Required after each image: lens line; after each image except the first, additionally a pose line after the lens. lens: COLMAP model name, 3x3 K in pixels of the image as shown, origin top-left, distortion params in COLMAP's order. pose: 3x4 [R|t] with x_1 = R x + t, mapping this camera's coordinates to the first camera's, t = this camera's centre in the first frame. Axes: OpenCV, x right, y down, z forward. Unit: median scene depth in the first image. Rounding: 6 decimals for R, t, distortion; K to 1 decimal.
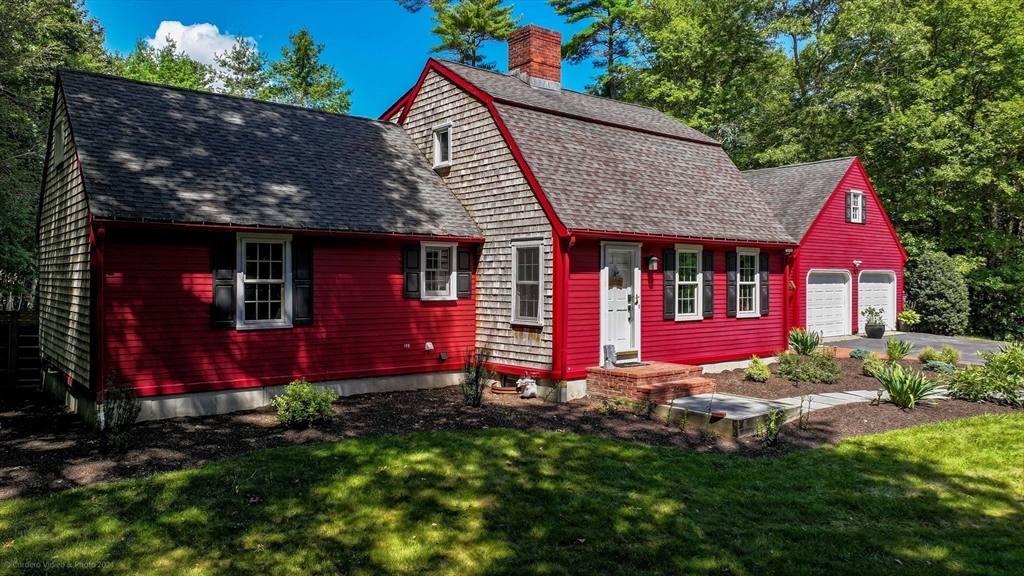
lens RADIAL K [[730.6, 0, 517.4], [0, 730.6, 289.7], [0, 0, 1]] dist [0.001496, 0.000013]
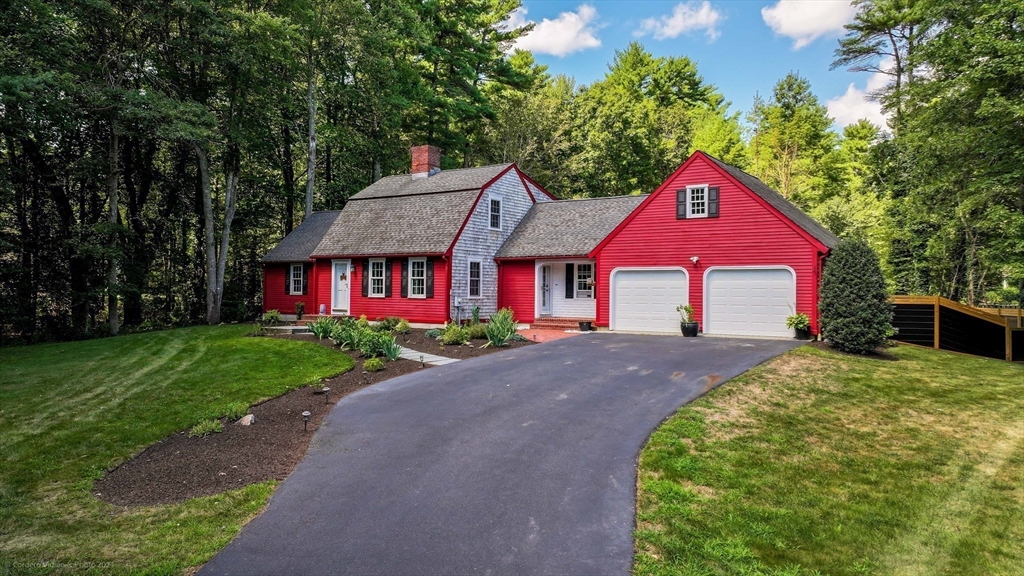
lens RADIAL K [[730.6, 0, 513.2], [0, 730.6, 284.5], [0, 0, 1]] dist [0.001496, 0.000013]
pose [[0.271830, -0.008352, -0.962309, 2.286102], [-0.024800, 0.999569, -0.015681, 0.031211], [0.962026, 0.028128, 0.271505, 0.860335]]
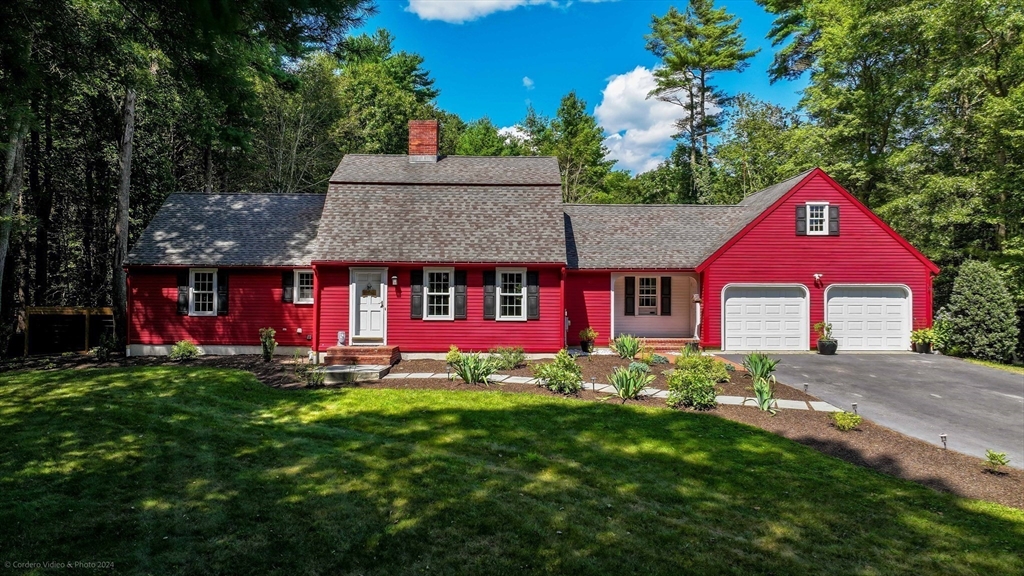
lens RADIAL K [[730.6, 0, 513.6], [0, 730.6, 290.9], [0, 0, 1]] dist [0.001496, 0.000013]
pose [[0.777112, -0.002879, -0.629355, 1.301508], [-0.013003, 0.999703, -0.020629, 0.012980], [0.629228, 0.024215, 0.776844, -0.015995]]
